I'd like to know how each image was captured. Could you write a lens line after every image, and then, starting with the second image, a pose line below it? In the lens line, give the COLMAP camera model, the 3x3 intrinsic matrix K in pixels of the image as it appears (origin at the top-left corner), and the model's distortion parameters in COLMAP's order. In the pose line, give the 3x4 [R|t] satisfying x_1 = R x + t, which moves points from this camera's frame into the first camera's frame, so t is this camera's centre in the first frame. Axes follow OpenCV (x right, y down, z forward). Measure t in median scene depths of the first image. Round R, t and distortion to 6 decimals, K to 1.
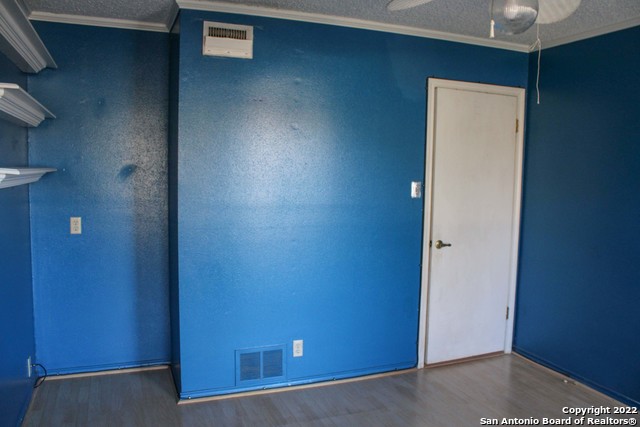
lens RADIAL K [[529.1, 0, 318.4], [0, 529.1, 213.6], [0, 0, 1]] dist [-0.163664, 0.138187]
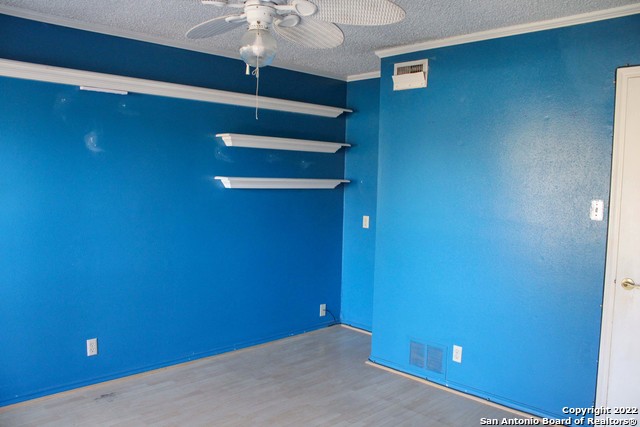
lens RADIAL K [[529.1, 0, 318.4], [0, 529.1, 213.6], [0, 0, 1]] dist [-0.163664, 0.138187]
pose [[0.383422, 0.055470, -0.921906, 0.815065], [-0.098185, 0.994986, 0.019032, -0.014235], [0.918339, 0.083220, 0.386946, 0.332636]]
